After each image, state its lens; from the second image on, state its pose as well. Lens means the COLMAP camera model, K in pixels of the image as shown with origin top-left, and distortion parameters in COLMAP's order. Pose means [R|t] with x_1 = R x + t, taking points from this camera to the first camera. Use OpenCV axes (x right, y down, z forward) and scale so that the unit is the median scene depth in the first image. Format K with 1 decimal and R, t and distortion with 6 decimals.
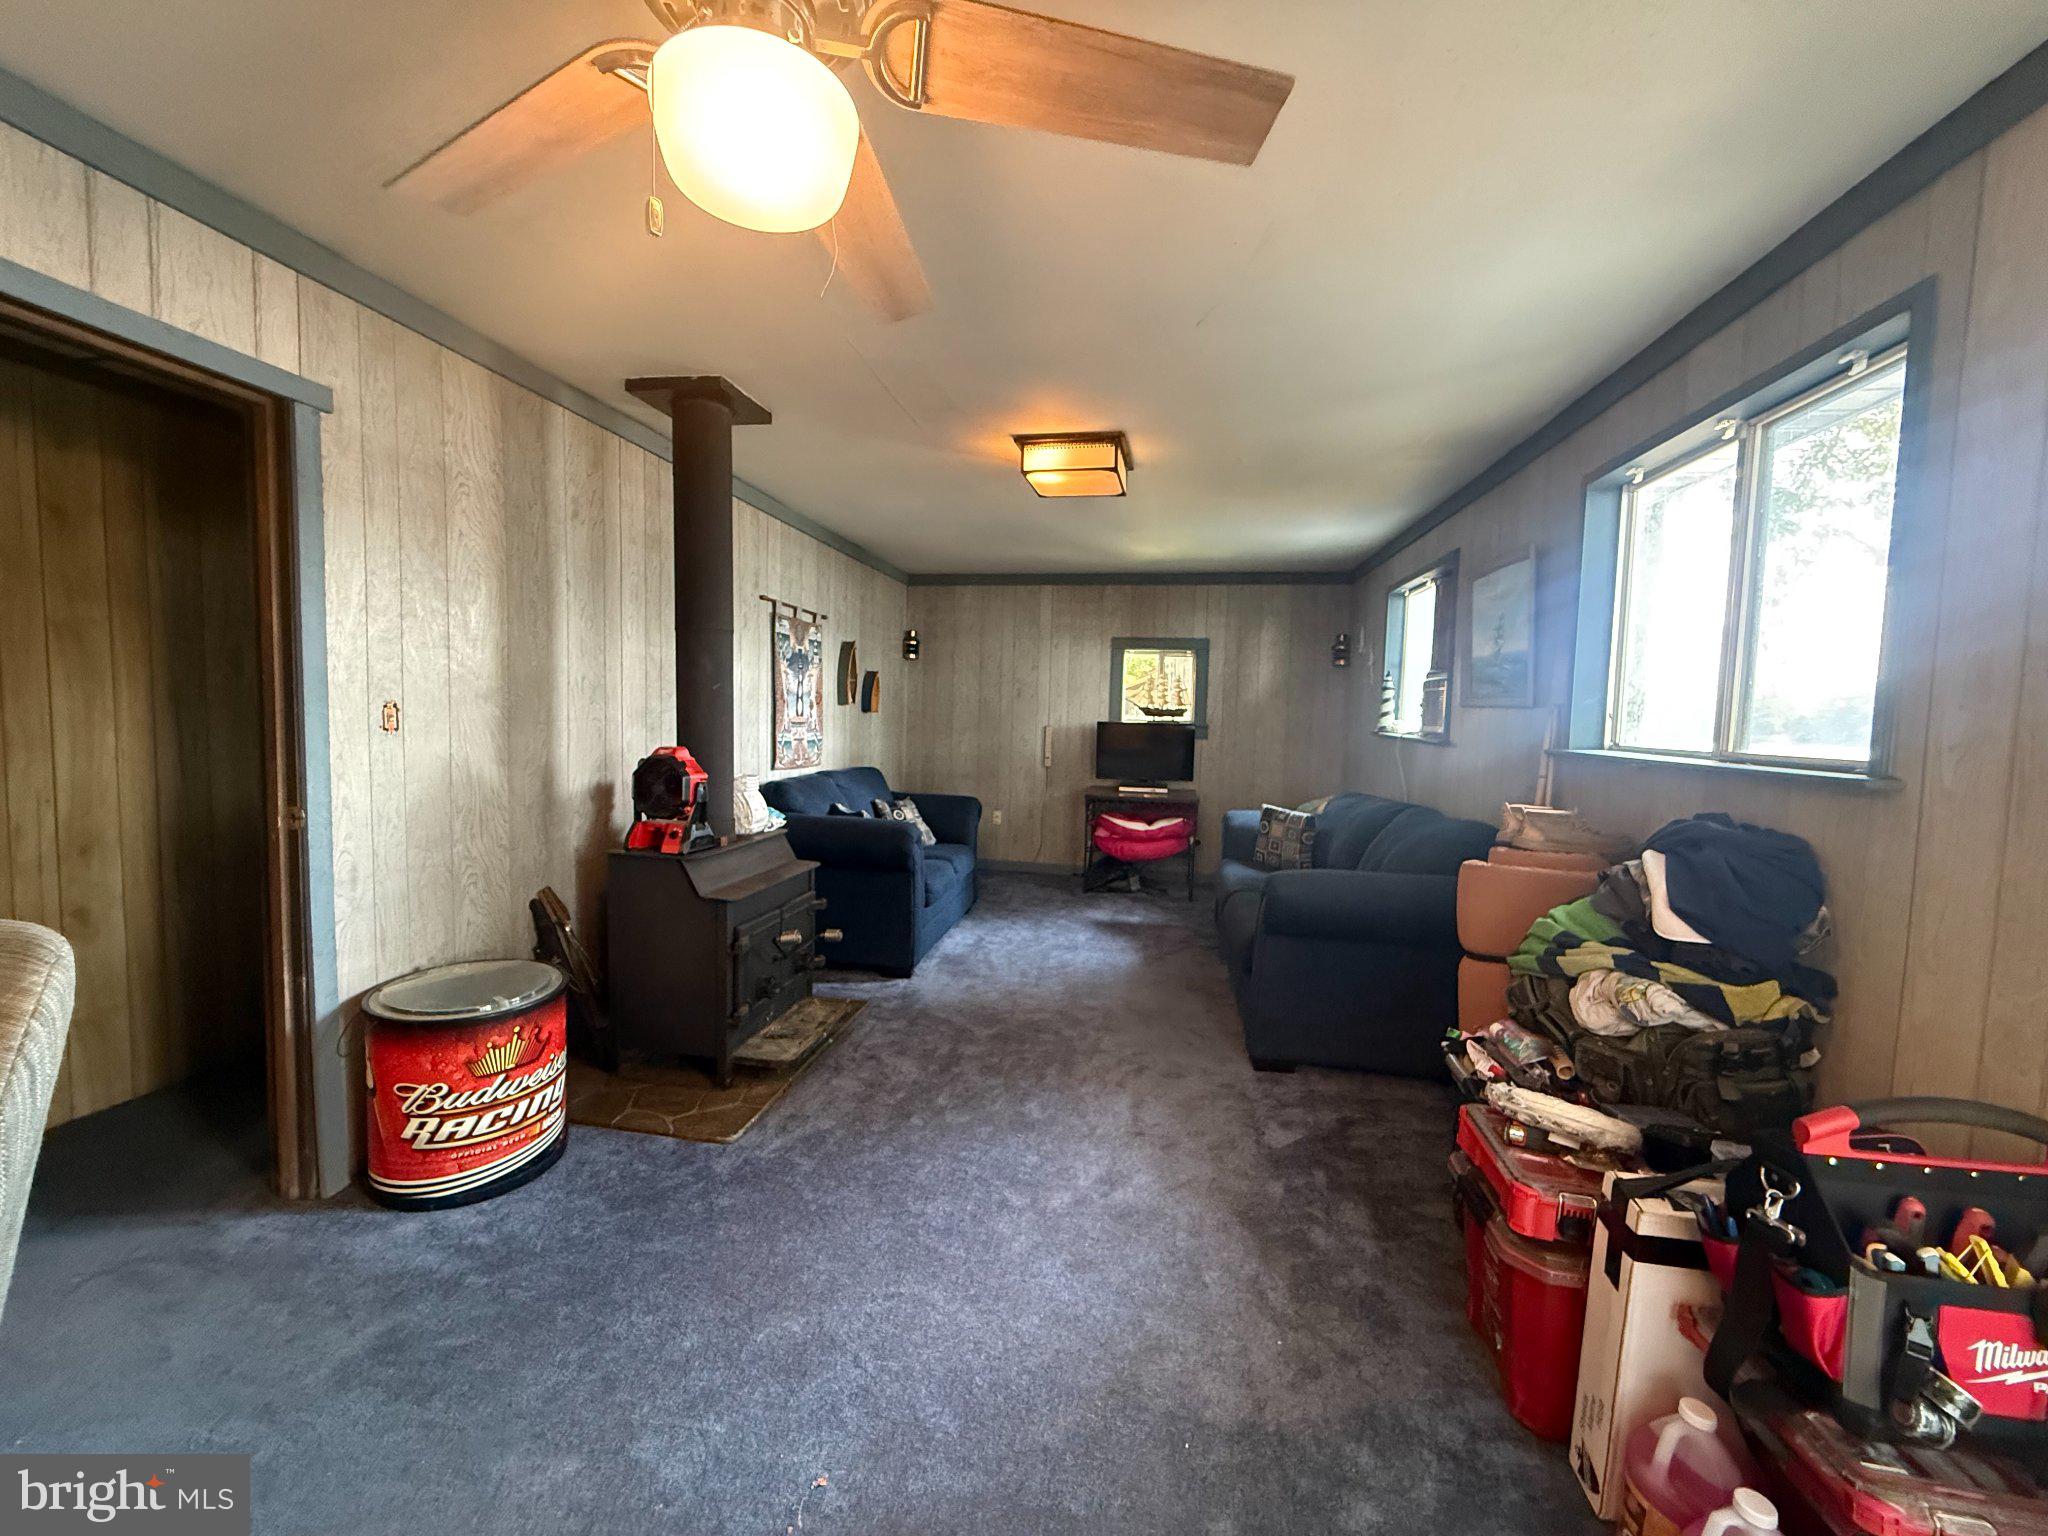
lens RADIAL K [[815.4, 0, 1024.6], [0, 815.4, 777.4], [0, 0, 1]] dist [-0.000098, 0.000337]
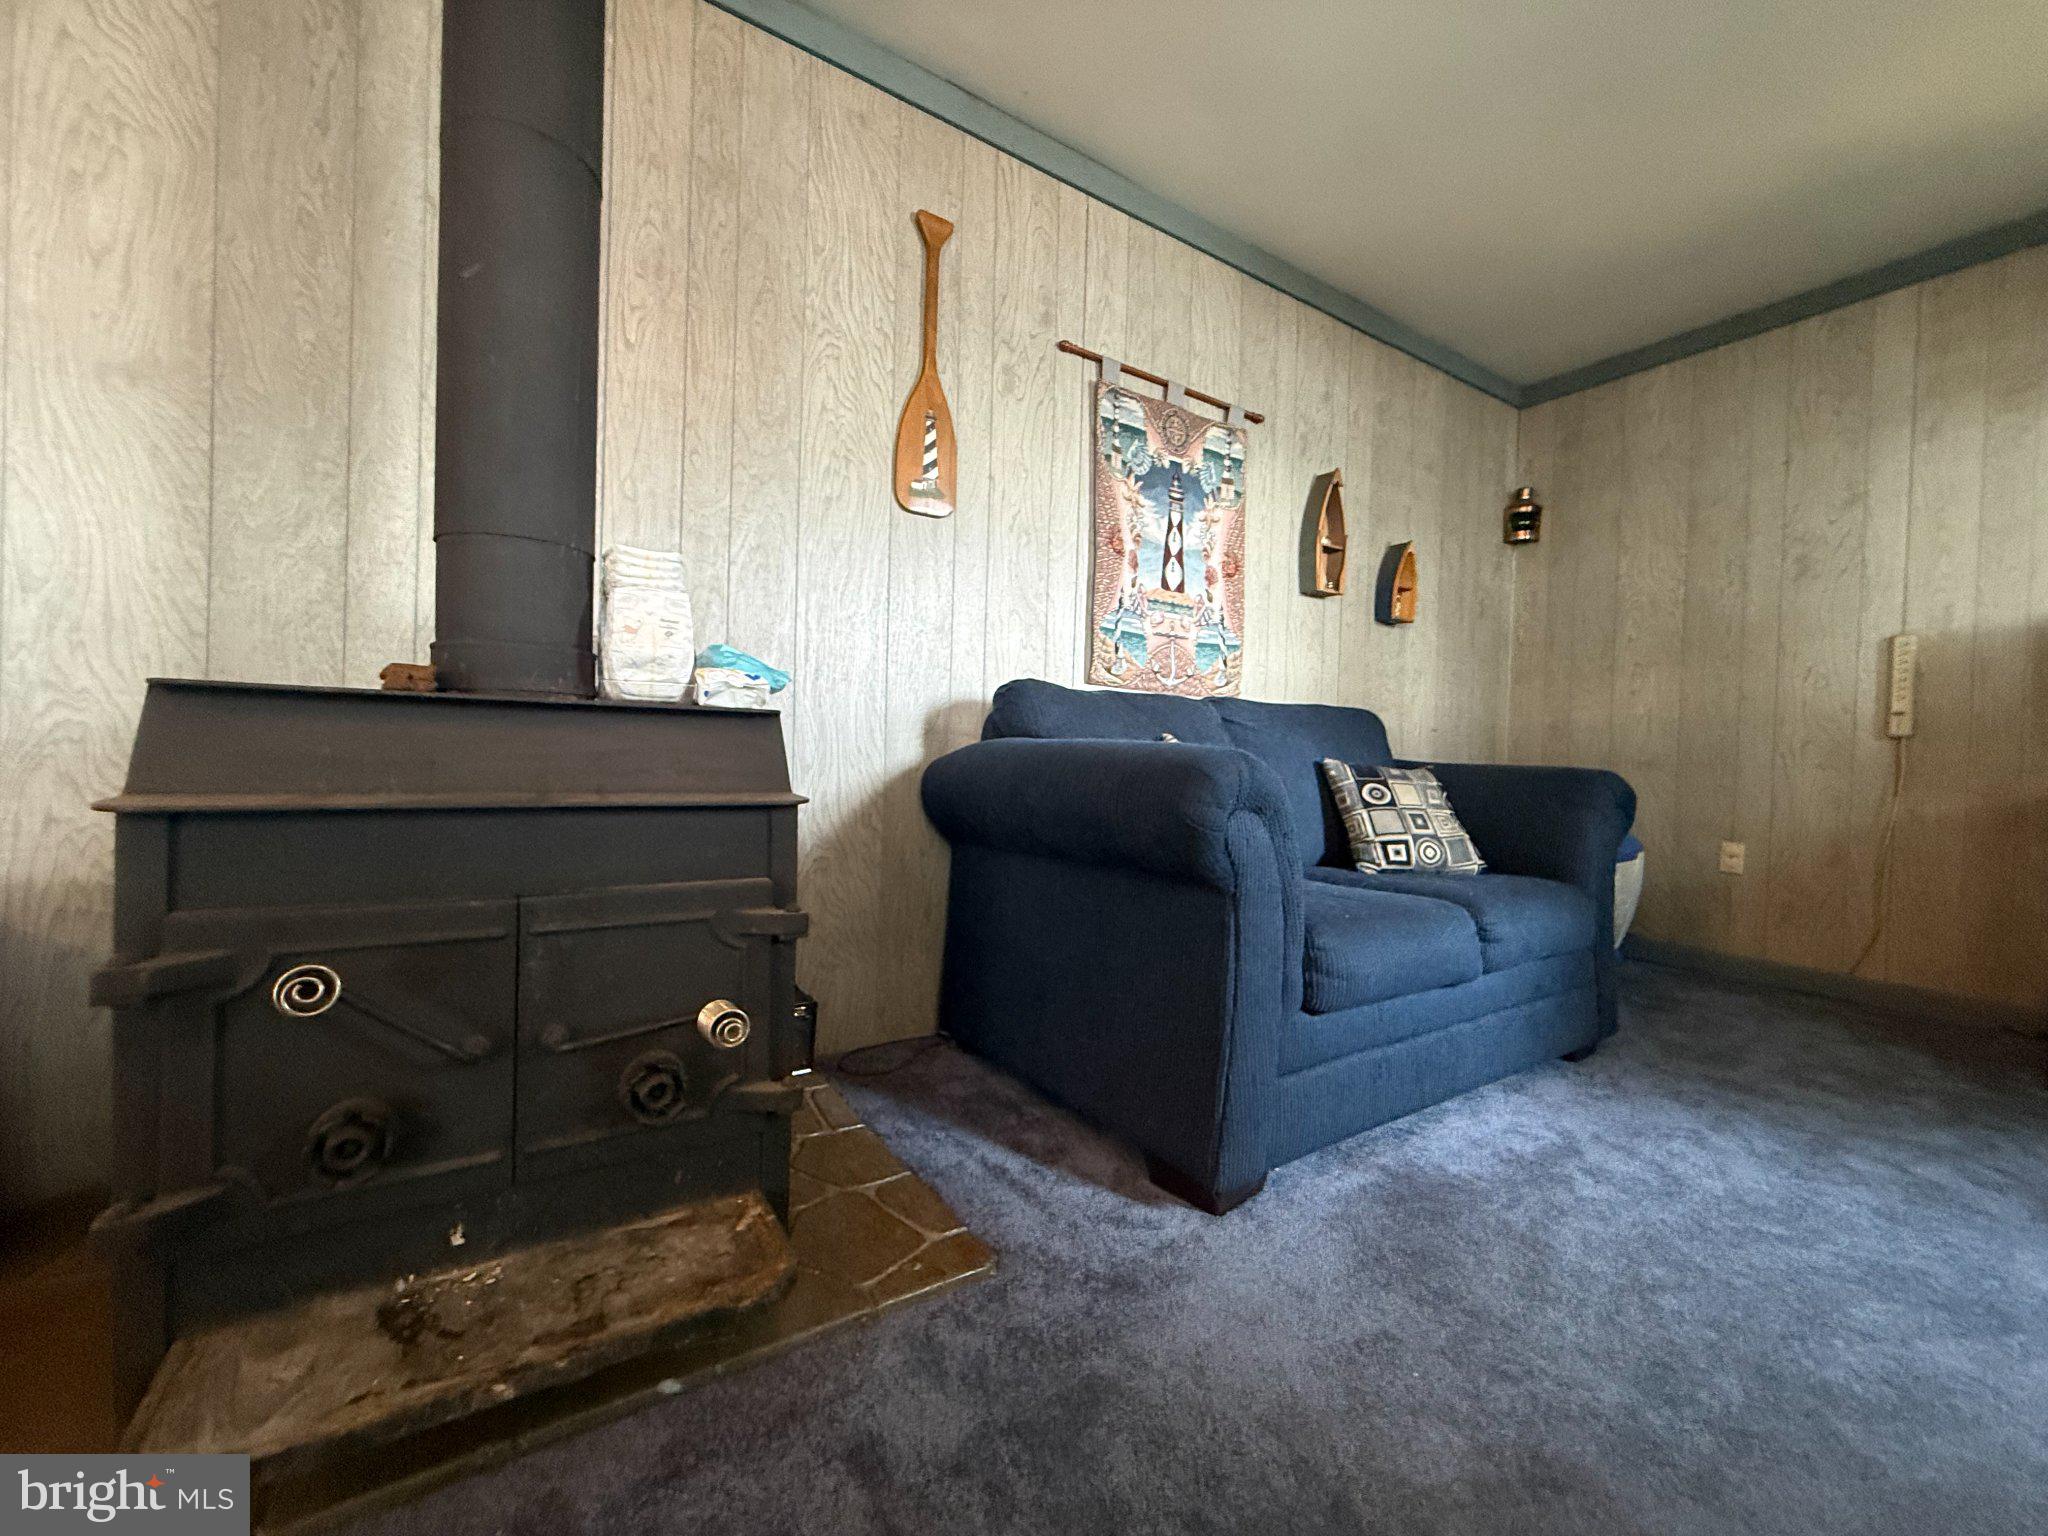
lens RADIAL K [[815.4, 0, 1017.6], [0, 815.4, 767.4], [0, 0, 1]] dist [-0.000098, 0.000337]
pose [[0.677534, 0.004221, -0.735480, 0.041355], [-0.066089, 0.996288, -0.055165, 0.072848], [0.732517, 0.085983, 0.675297, 0.585748]]
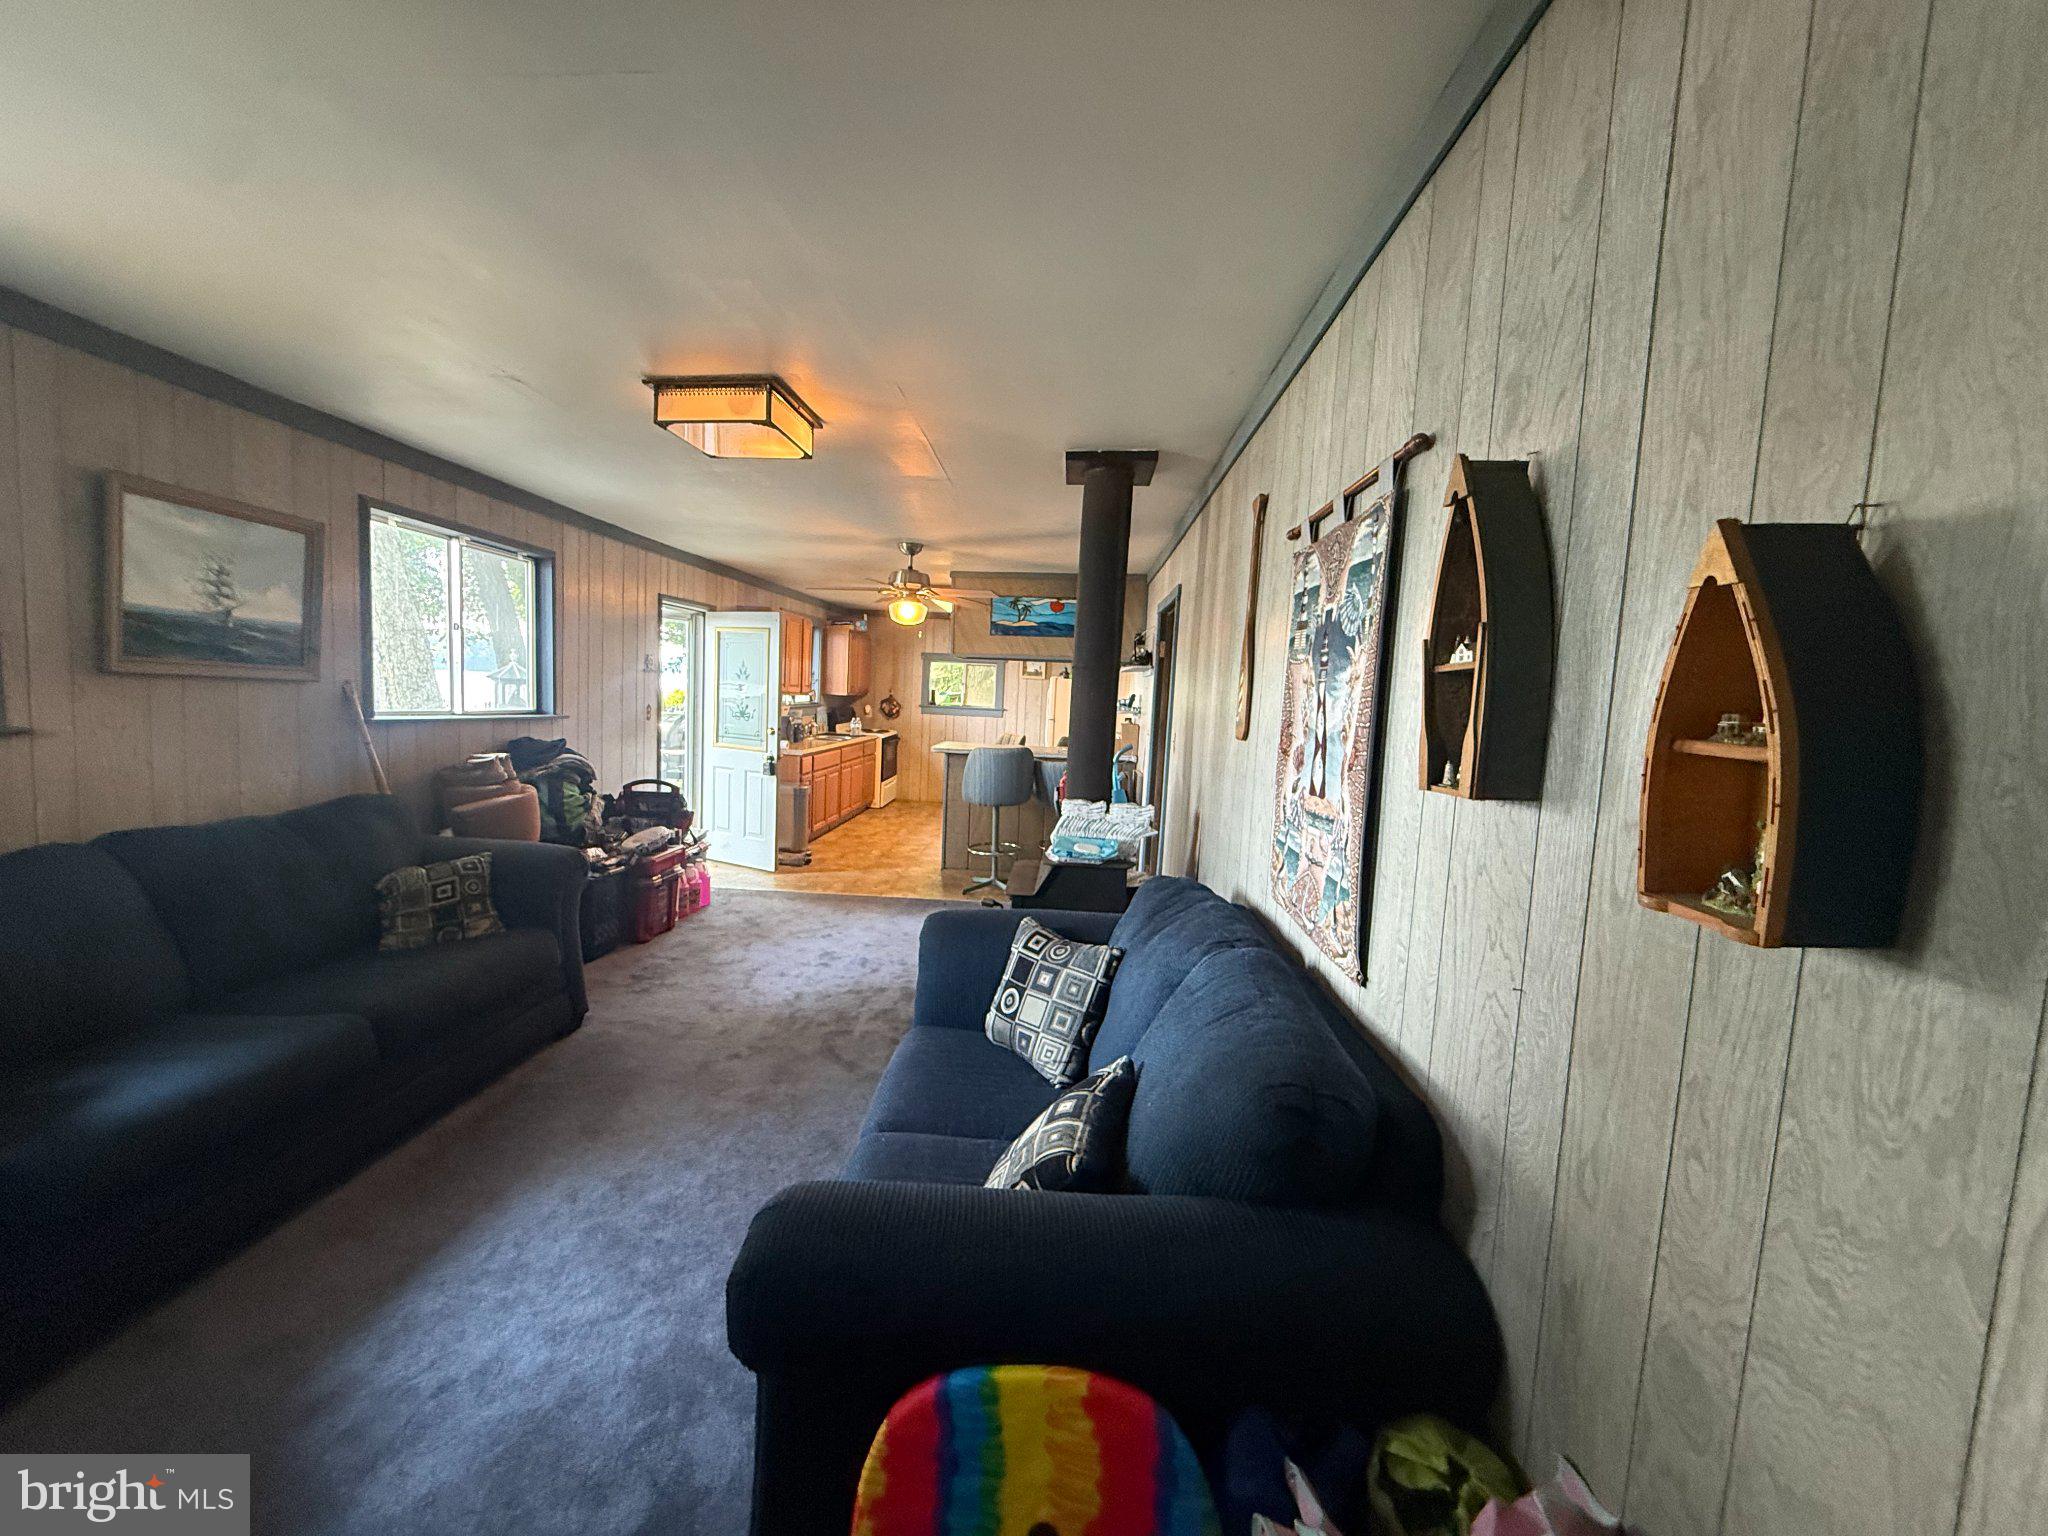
lens RADIAL K [[815.4, 0, 1020.9], [0, 815.4, 767.1], [0, 0, 1]] dist [-0.000098, 0.000337]
pose [[-0.992913, -0.060634, -0.102211, -0.106914], [-0.076026, 0.985118, 0.154150, -0.134475], [0.091343, 0.160829, -0.982746, 1.347596]]
